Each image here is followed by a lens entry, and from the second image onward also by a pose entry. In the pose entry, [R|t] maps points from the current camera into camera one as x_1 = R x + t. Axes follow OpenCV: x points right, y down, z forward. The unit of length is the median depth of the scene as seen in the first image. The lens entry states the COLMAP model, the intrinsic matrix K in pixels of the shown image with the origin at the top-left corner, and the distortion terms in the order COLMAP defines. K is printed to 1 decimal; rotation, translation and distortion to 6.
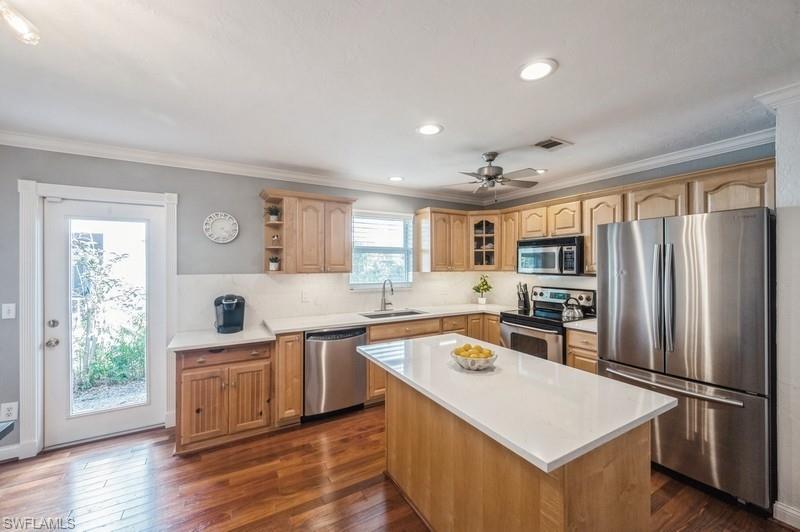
lens RADIAL K [[315.8, 0, 398.8], [0, 315.8, 264.3], [0, 0, 1]] dist [0.003271, -0.000582]
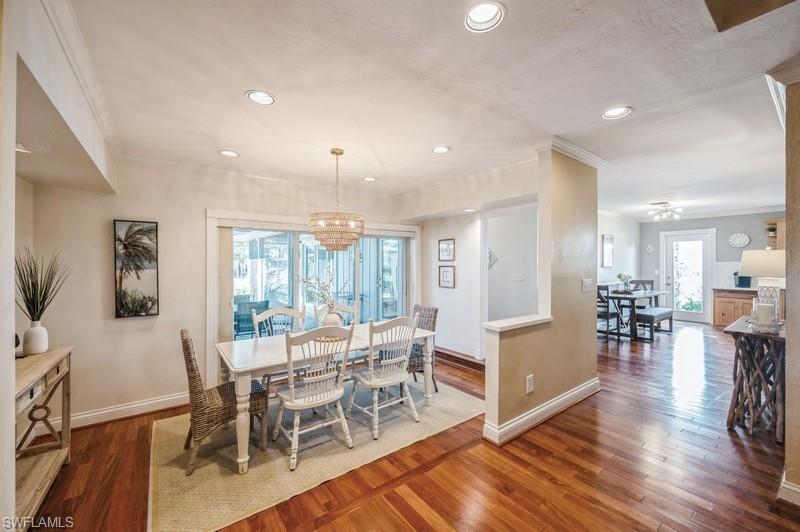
lens RADIAL K [[315.8, 0, 405.2], [0, 315.8, 262.0], [0, 0, 1]] dist [0.003271, -0.000582]
pose [[0.125600, -0.002285, -0.992078, 1.203024], [-0.003645, 0.999990, -0.002765, 0.043751], [0.992074, 0.003964, 0.125591, -1.424294]]
